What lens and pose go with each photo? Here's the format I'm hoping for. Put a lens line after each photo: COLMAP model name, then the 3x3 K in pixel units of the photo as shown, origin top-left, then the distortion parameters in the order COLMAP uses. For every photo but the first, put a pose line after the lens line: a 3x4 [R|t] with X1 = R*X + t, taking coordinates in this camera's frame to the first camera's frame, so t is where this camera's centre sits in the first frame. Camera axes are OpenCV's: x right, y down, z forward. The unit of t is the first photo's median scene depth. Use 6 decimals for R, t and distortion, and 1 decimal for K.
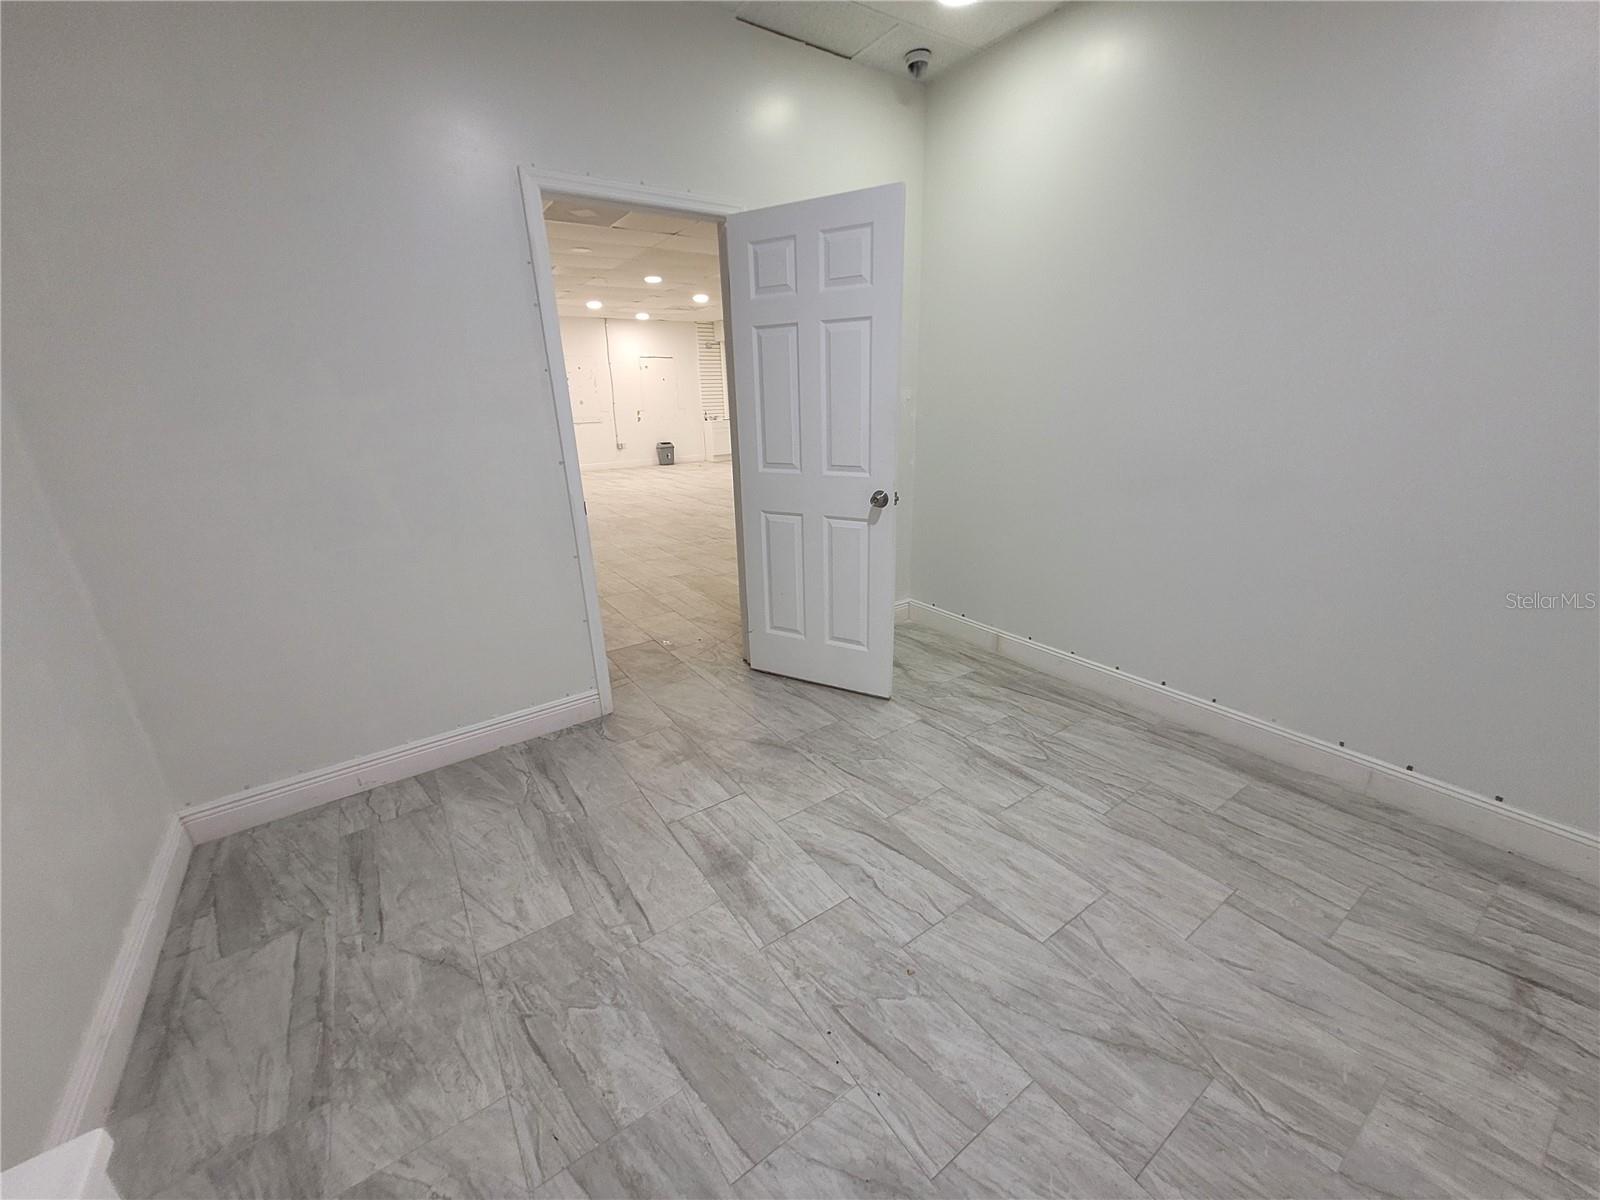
lens RADIAL K [[620.7, 0, 796.8], [0, 620.7, 603.4], [0, 0, 1]] dist [0.012317, -0.002938]
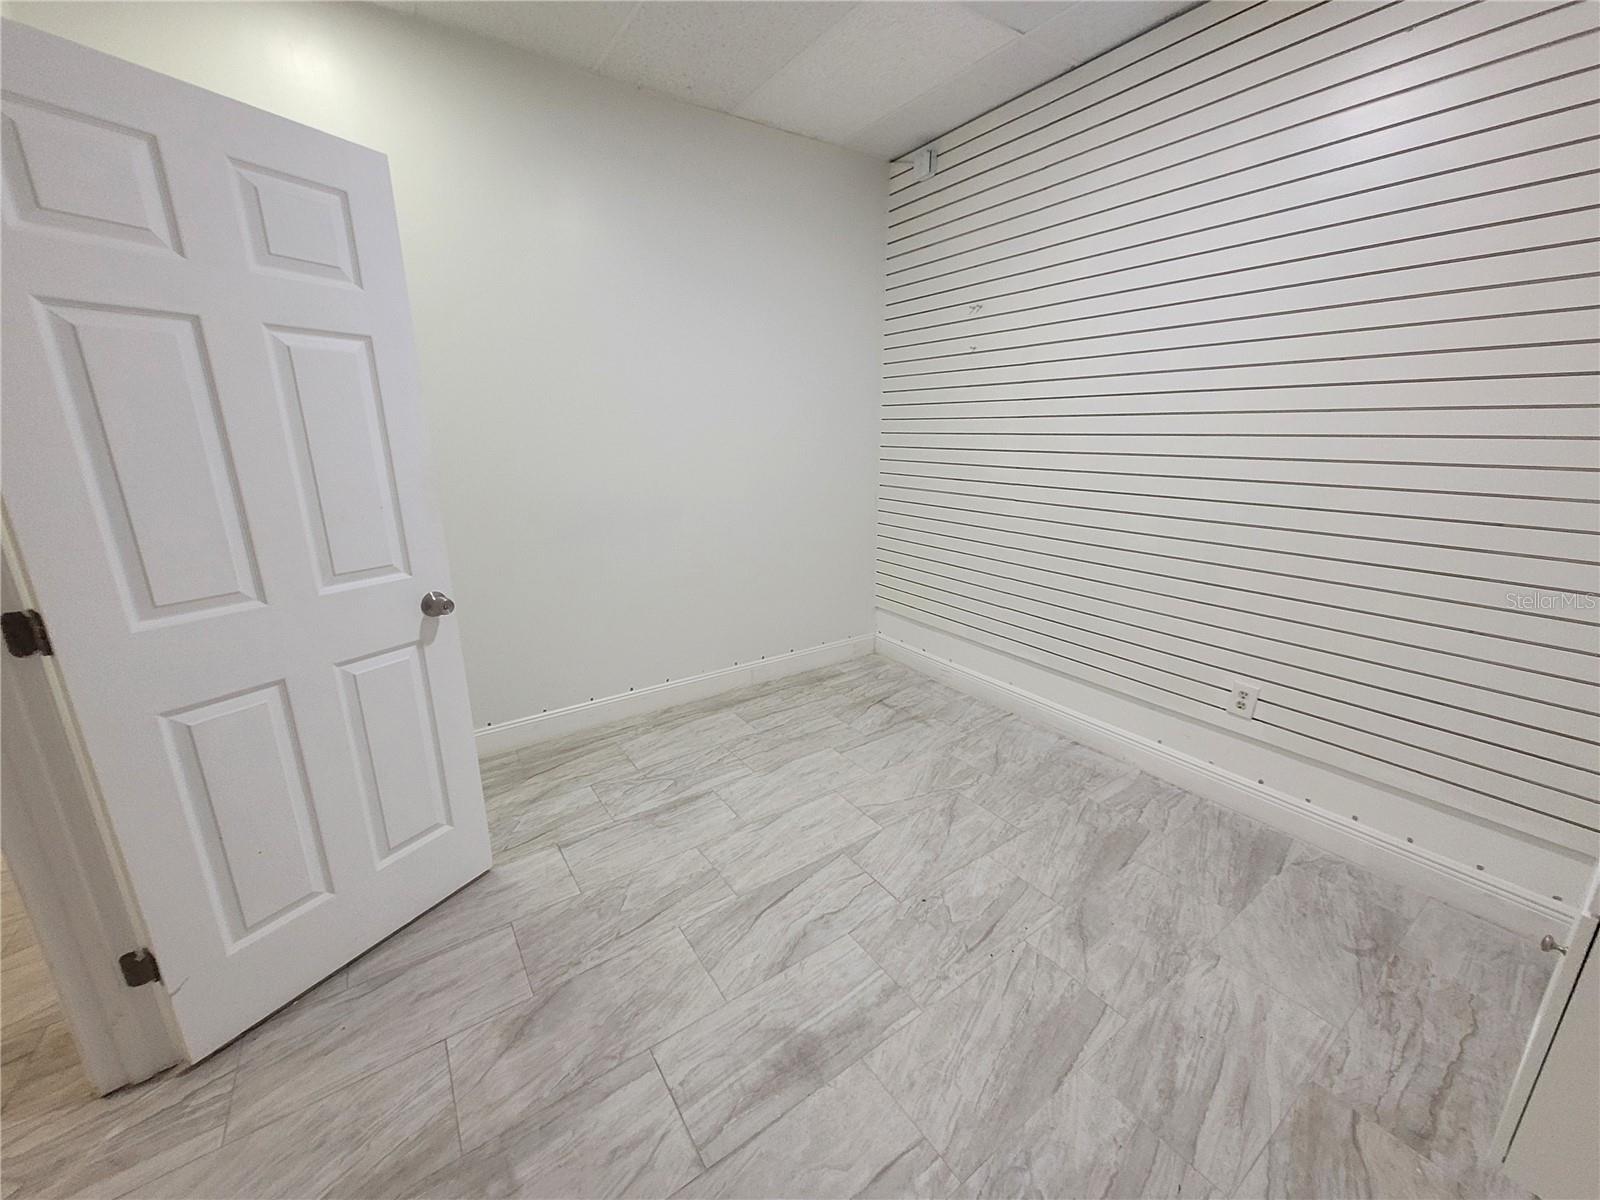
lens RADIAL K [[620.7, 0, 802.6], [0, 620.7, 605.3], [0, 0, 1]] dist [0.012317, -0.002938]
pose [[-0.006853, -0.251435, 0.967850, -0.748562], [0.328410, 0.913621, 0.239672, -0.280612], [-0.944510, 0.319494, 0.076313, 0.806482]]
